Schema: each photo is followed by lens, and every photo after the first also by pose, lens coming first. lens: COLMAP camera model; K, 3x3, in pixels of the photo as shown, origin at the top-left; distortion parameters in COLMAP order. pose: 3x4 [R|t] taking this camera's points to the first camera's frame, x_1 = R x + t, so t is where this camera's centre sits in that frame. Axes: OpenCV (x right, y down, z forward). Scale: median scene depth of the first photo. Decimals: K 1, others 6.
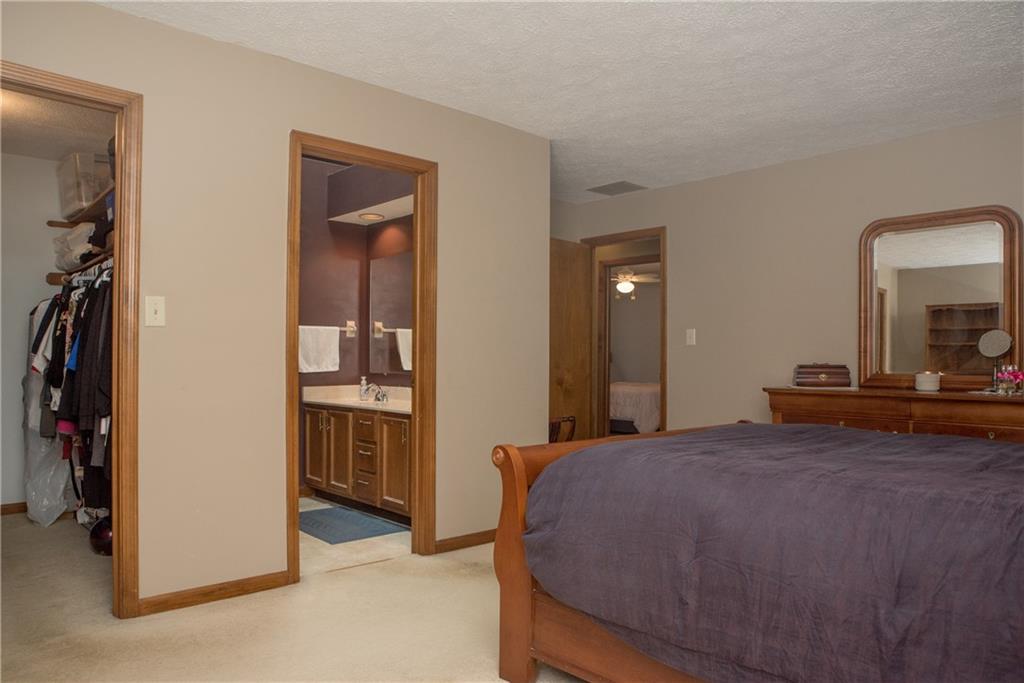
lens RADIAL K [[702.0, 0, 511.0], [0, 702.0, 345.1], [0, 0, 1]] dist [-0.111193, 0.078612]
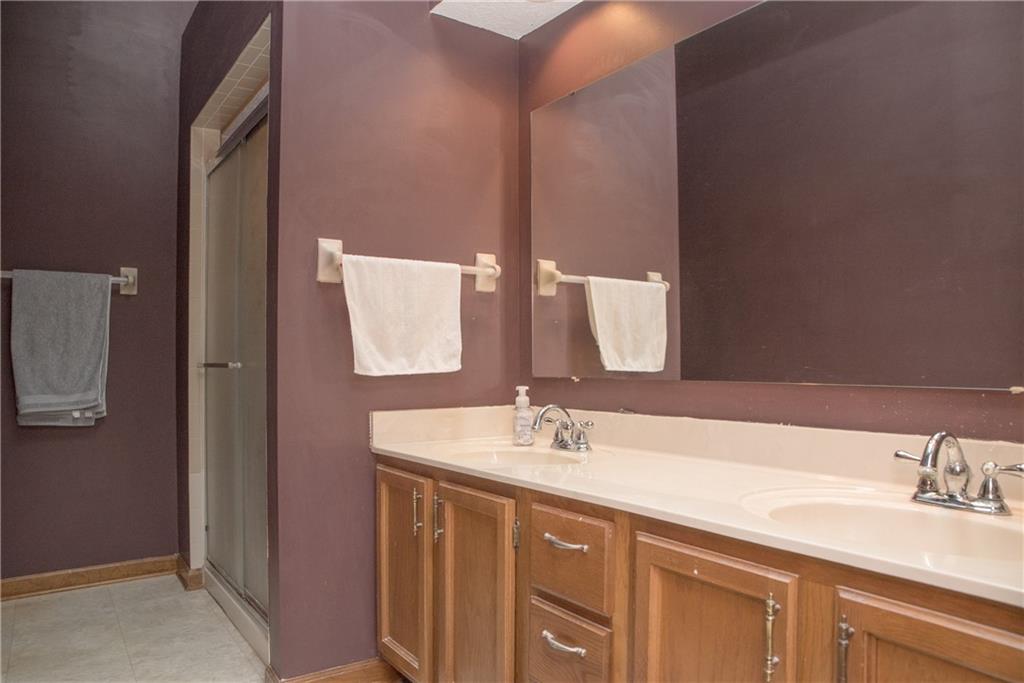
lens RADIAL K [[702.0, 0, 514.4], [0, 702.0, 344.9], [0, 0, 1]] dist [-0.111193, 0.078612]
pose [[0.991488, -0.008001, -0.129949, -0.163382], [0.006467, 0.999904, -0.012222, 0.026786], [0.130034, 0.011277, 0.991445, 0.603141]]
